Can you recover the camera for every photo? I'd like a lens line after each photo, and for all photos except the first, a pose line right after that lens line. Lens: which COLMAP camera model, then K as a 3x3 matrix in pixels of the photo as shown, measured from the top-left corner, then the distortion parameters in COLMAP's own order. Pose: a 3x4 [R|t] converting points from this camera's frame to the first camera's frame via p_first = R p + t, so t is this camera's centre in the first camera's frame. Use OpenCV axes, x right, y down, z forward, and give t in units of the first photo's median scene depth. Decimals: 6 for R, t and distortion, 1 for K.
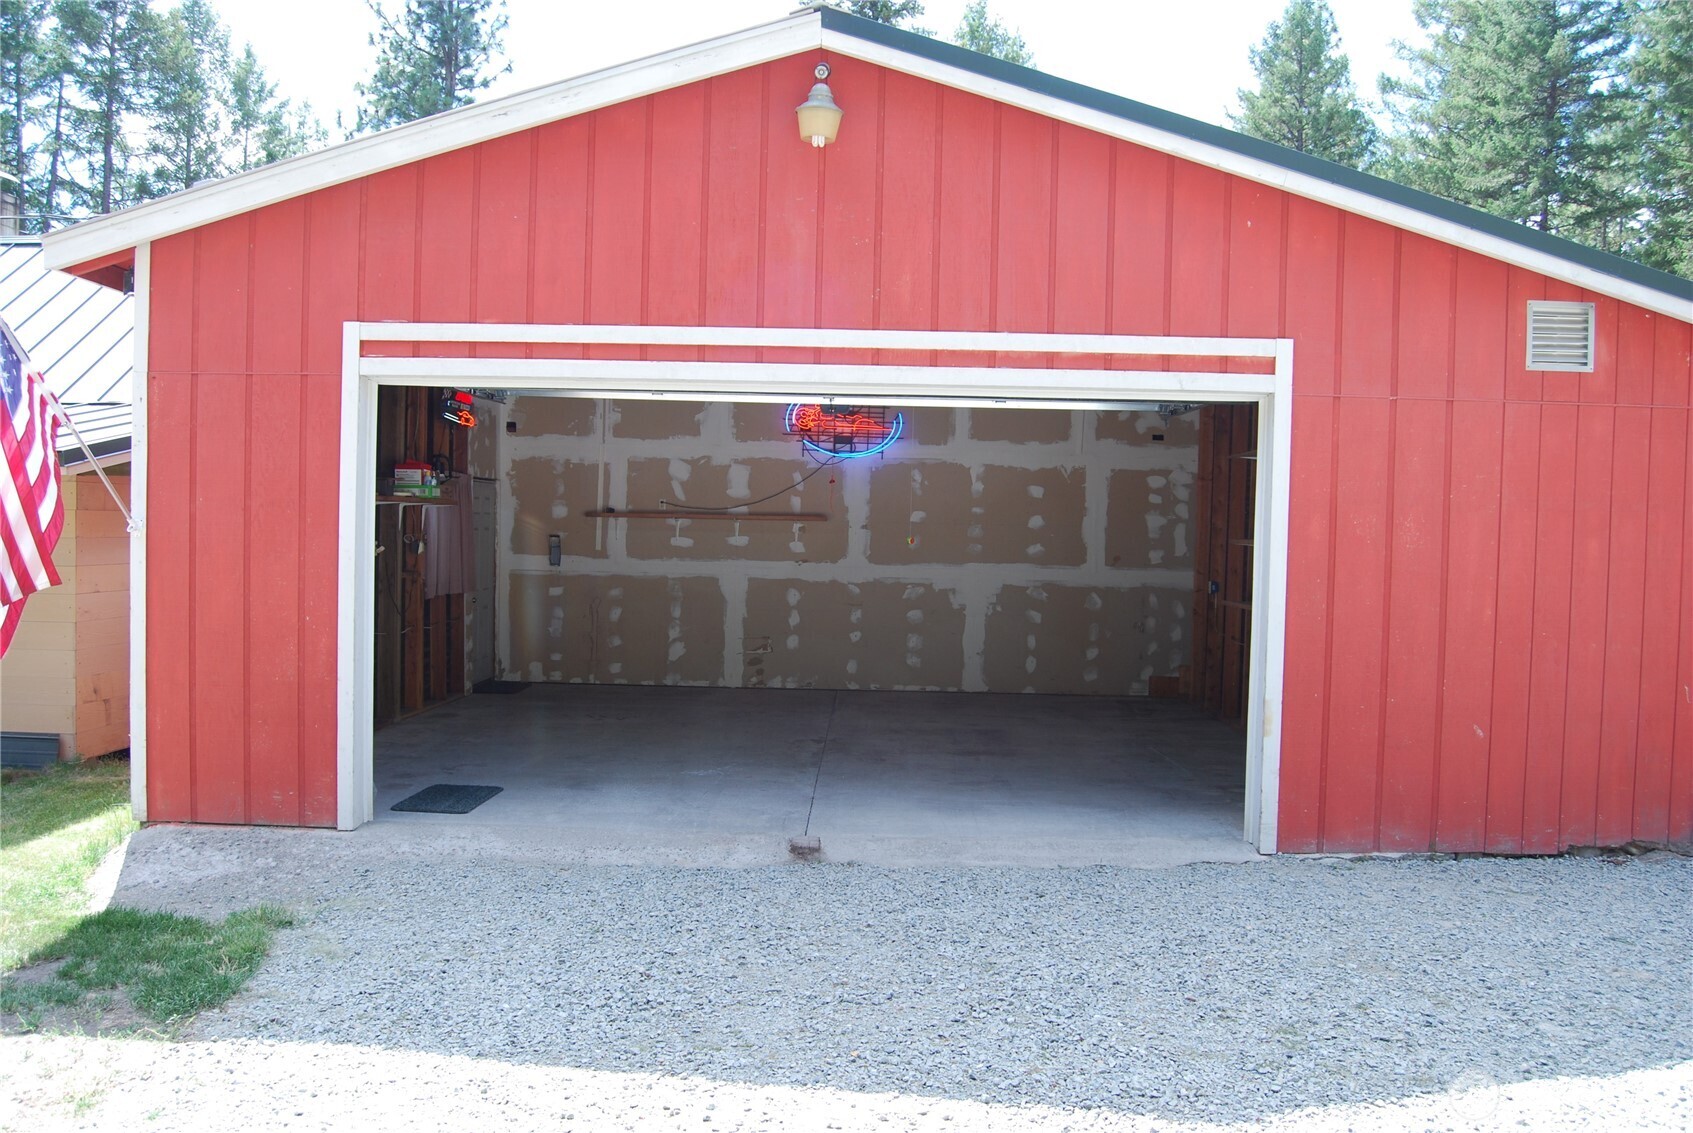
lens RADIAL K [[1351.6, 0, 847.7], [0, 1351.6, 576.2], [0, 0, 1]] dist [-0.068178, 0.015555]
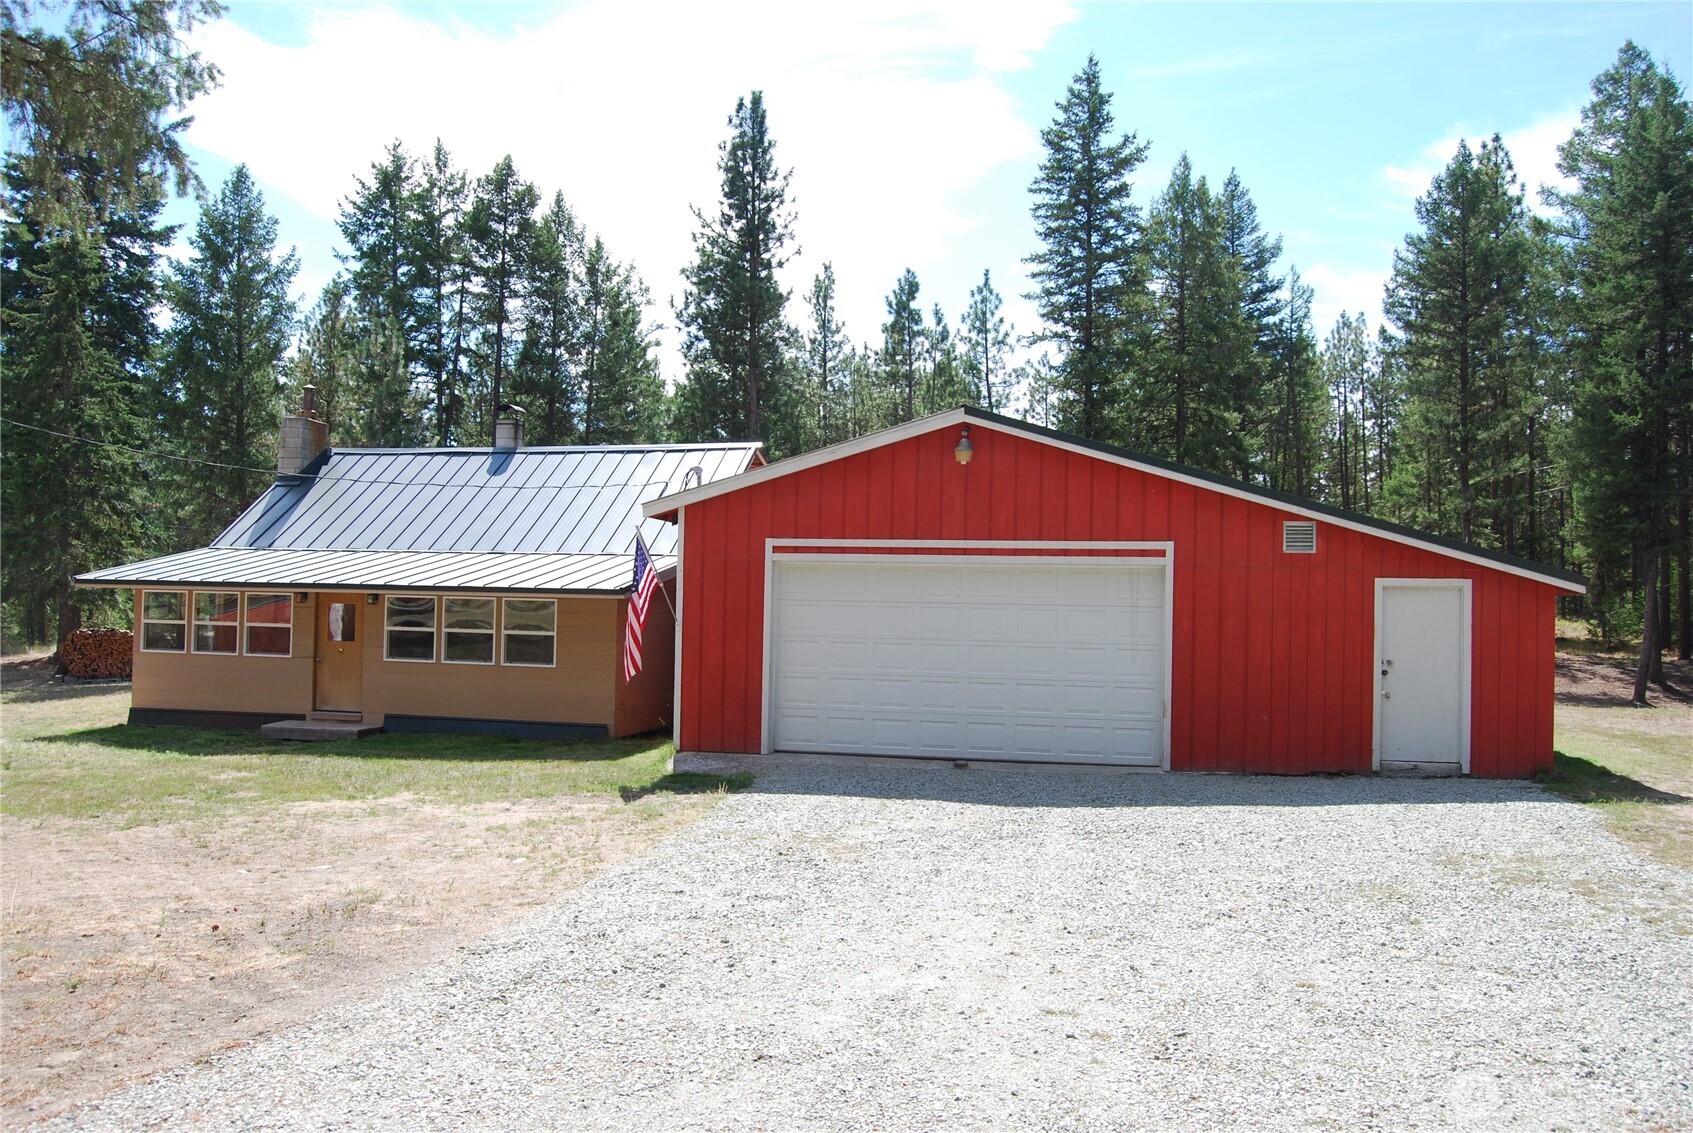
lens RADIAL K [[1351.6, 0, 850.3], [0, 1351.6, 559.5], [0, 0, 1]] dist [-0.068178, 0.015555]
pose [[0.981079, -0.009285, -0.193384, 0.232402], [-0.004625, 0.997440, -0.071357, 0.018404], [0.193552, 0.070901, 0.978525, -1.310046]]
